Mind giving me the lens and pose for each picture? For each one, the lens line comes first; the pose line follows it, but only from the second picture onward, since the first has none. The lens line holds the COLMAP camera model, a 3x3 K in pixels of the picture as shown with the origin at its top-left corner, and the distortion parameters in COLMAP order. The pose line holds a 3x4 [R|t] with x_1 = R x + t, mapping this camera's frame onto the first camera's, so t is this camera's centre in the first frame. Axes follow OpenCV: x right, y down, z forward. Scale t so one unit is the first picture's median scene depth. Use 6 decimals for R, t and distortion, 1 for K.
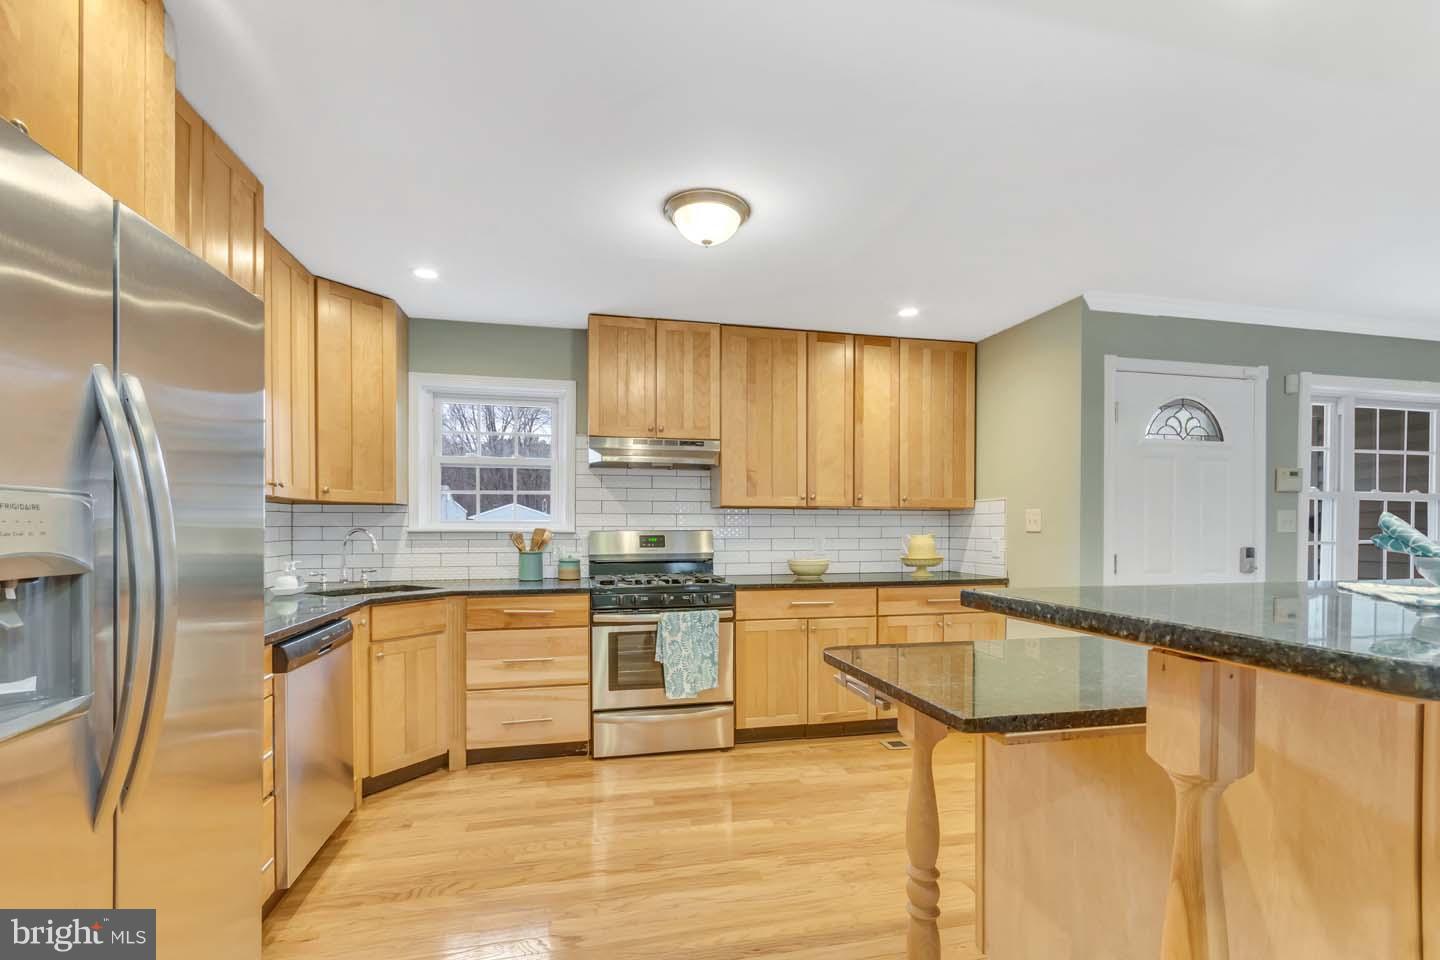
lens RADIAL K [[657.0, 0, 720.0], [0, 657.0, 535.3], [0, 0, 1]] dist [0.001414, 0.000336]
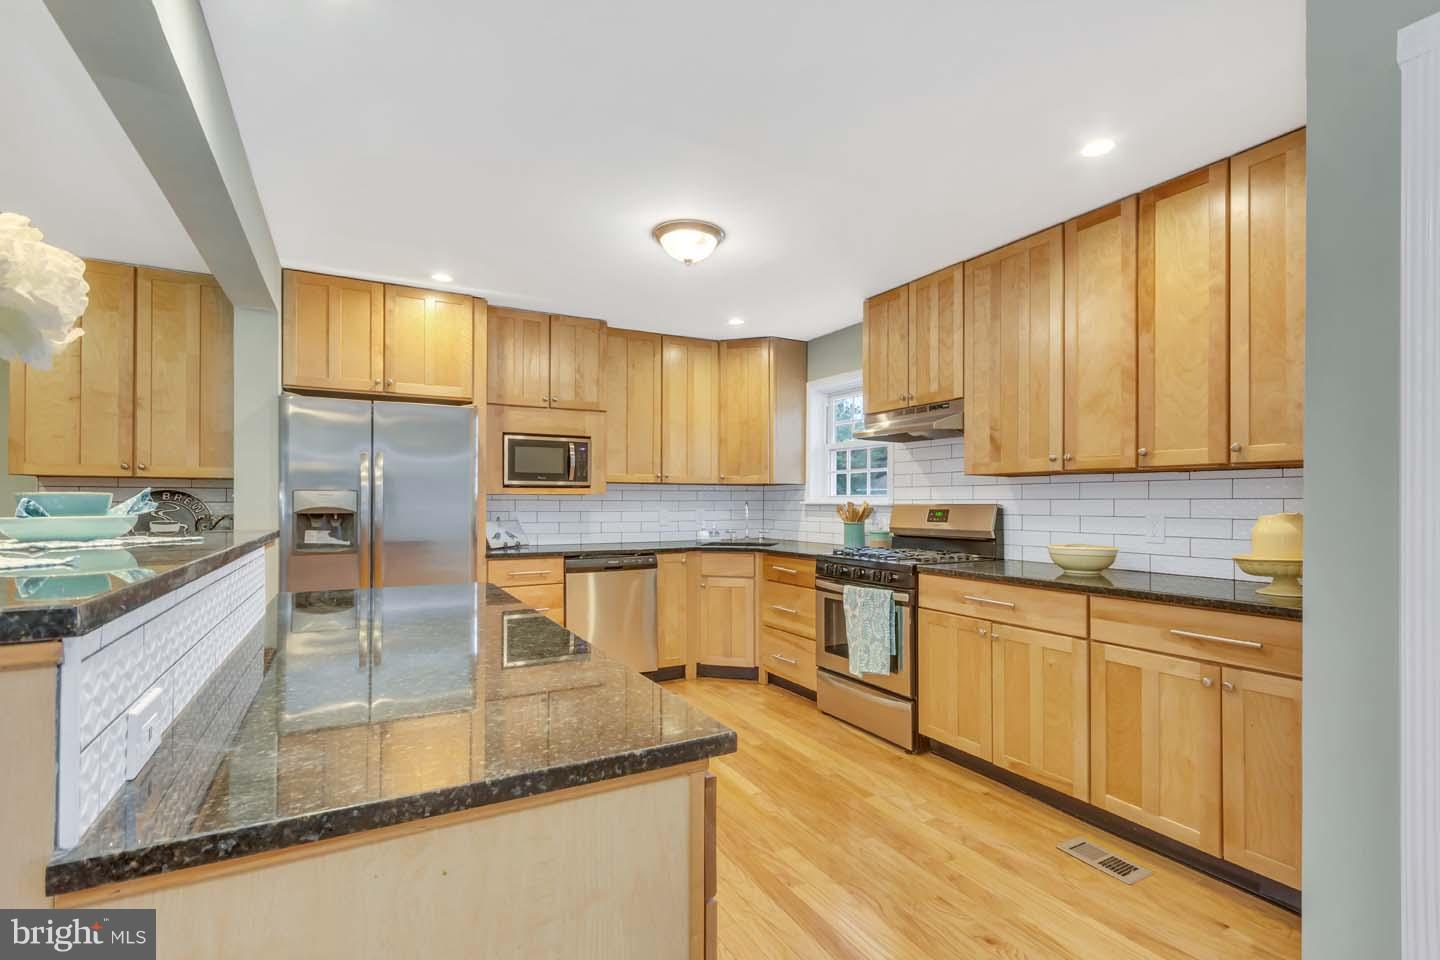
lens RADIAL K [[664.9, 0, 724.3], [0, 664.9, 499.6], [0, 0, 1]] dist [0.001546, 0.000282]
pose [[0.276694, -0.003239, -0.960953, 0.754621], [-0.011484, 0.999912, -0.006677, -0.004075], [0.960889, 0.012883, 0.276633, 0.478728]]
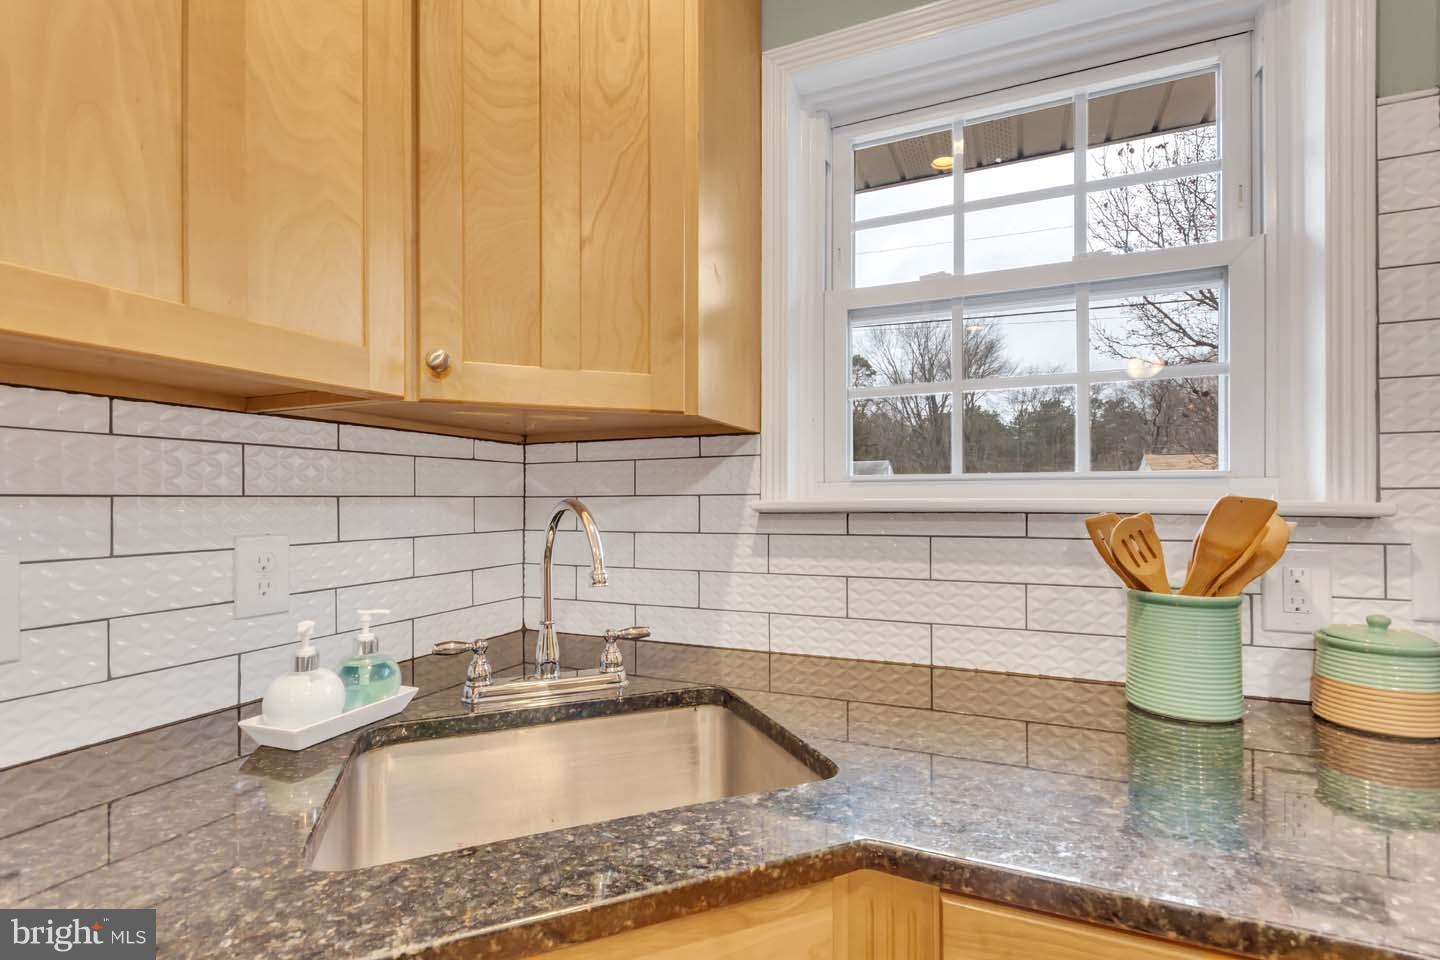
lens RADIAL K [[656.4, 0, 723.4], [0, 656.4, 494.6], [0, 0, 1]] dist [-0.000087, -0.000046]
pose [[0.801752, -0.009705, -0.597578, -0.284185], [-0.004359, 0.999747, -0.022084, -0.005974], [0.597640, 0.020311, 0.801507, 0.713656]]
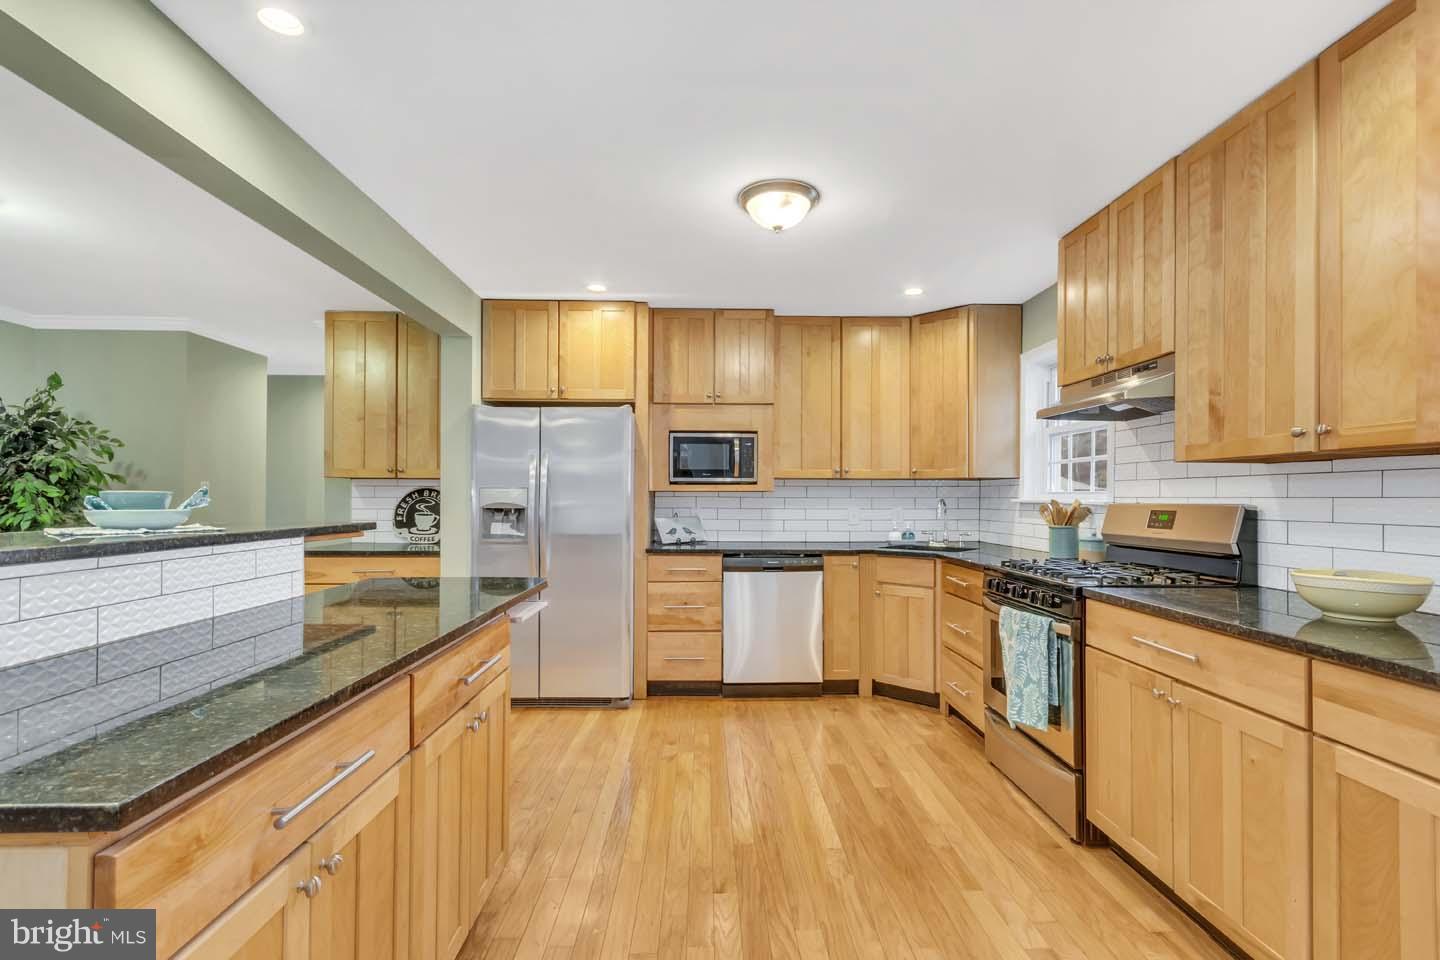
lens RADIAL K [[656.4, 0, 723.4], [0, 656.4, 494.6], [0, 0, 1]] dist [-0.000087, -0.000046]
pose [[-0.193046, -0.005748, -0.981173, 0.673014], [-0.014993, 0.999883, -0.002908, -0.008048], [0.981075, 0.014149, -0.193110, 0.733110]]
